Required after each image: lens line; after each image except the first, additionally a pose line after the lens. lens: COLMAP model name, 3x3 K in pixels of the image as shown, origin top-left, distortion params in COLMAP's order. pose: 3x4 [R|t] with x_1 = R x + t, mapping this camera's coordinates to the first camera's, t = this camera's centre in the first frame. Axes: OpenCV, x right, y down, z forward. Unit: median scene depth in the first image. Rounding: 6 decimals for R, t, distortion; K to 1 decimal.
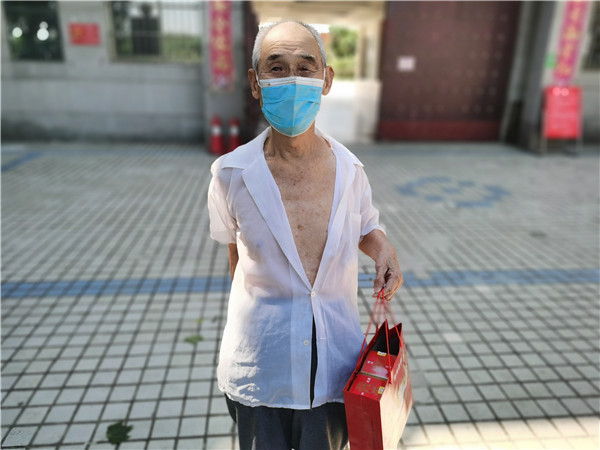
lens RADIAL K [[468.5, 0, 300.0], [0, 468.5, 225.0], [0, 0, 1]] dist [0.003284, 0.005421]
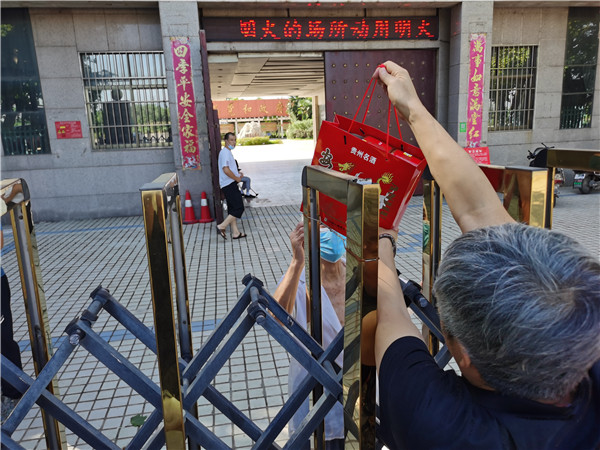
lens RADIAL K [[468.5, 0, 300.0], [0, 468.5, 225.0], [0, 0, 1]] dist [0.003284, 0.005421]
pose [[0.995481, -0.074898, 0.058380, 0.025560], [0.081153, 0.990228, -0.113412, 0.005120], [-0.049315, 0.117637, 0.991831, -0.157234]]
